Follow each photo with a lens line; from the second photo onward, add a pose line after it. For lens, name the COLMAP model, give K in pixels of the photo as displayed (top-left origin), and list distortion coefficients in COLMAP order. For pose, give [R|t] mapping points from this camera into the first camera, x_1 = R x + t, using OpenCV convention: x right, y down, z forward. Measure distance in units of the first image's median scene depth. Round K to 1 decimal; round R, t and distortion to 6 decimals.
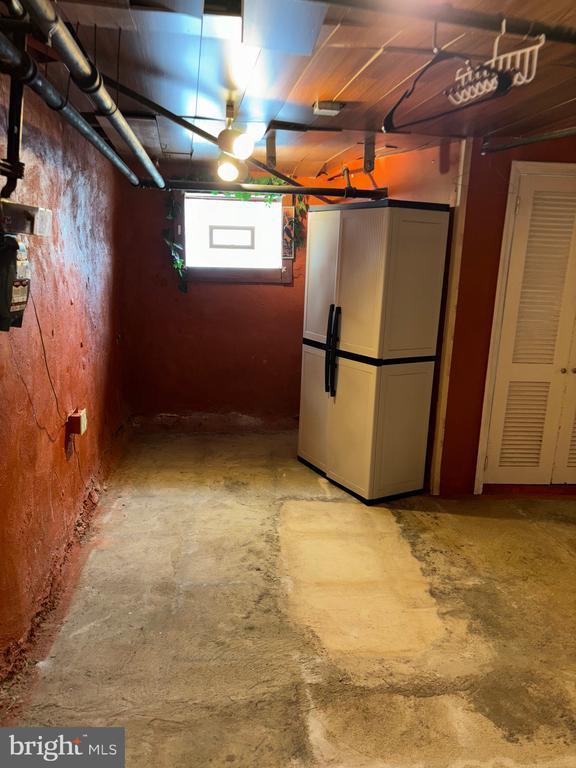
lens RADIAL K [[583.7, 0, 290.2], [0, 583.7, 388.9], [0, 0, 1]] dist [0.035213, -0.041604]
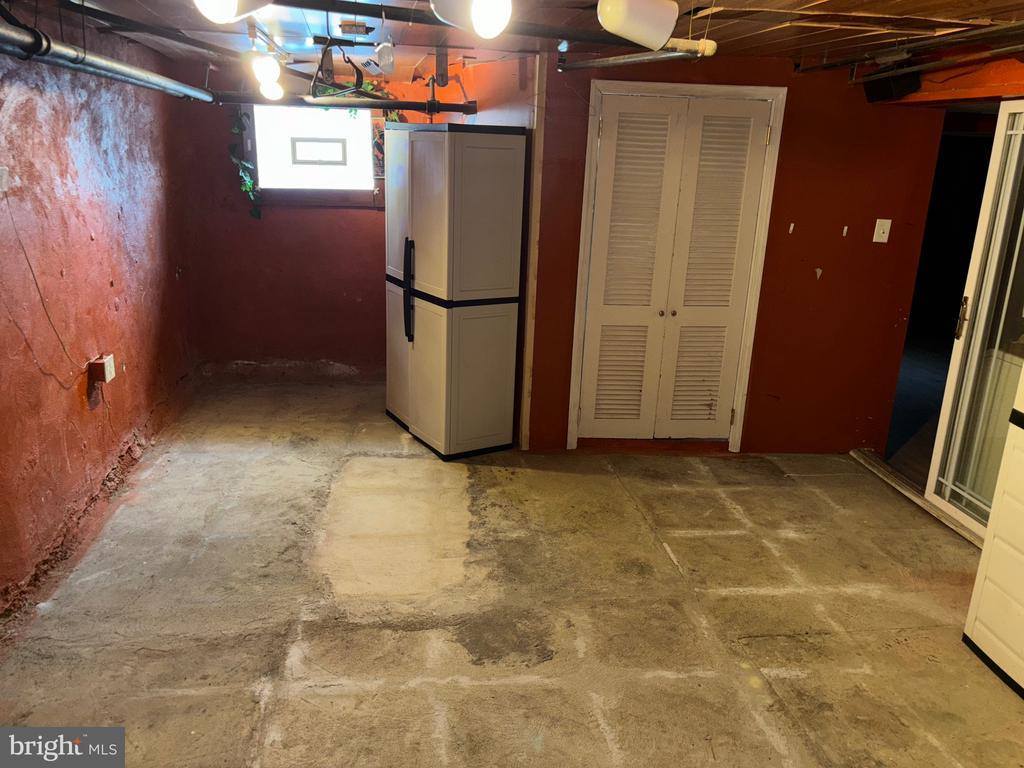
lens RADIAL K [[778.2, 0, 508.6], [0, 778.2, 377.7], [0, 0, 1]] dist [0.035213, -0.041604]
pose [[0.999835, -0.000103, 0.018166, 0.234620], [-0.001011, 0.998121, 0.061264, -0.005578], [-0.018139, -0.061272, 0.997956, -0.224649]]
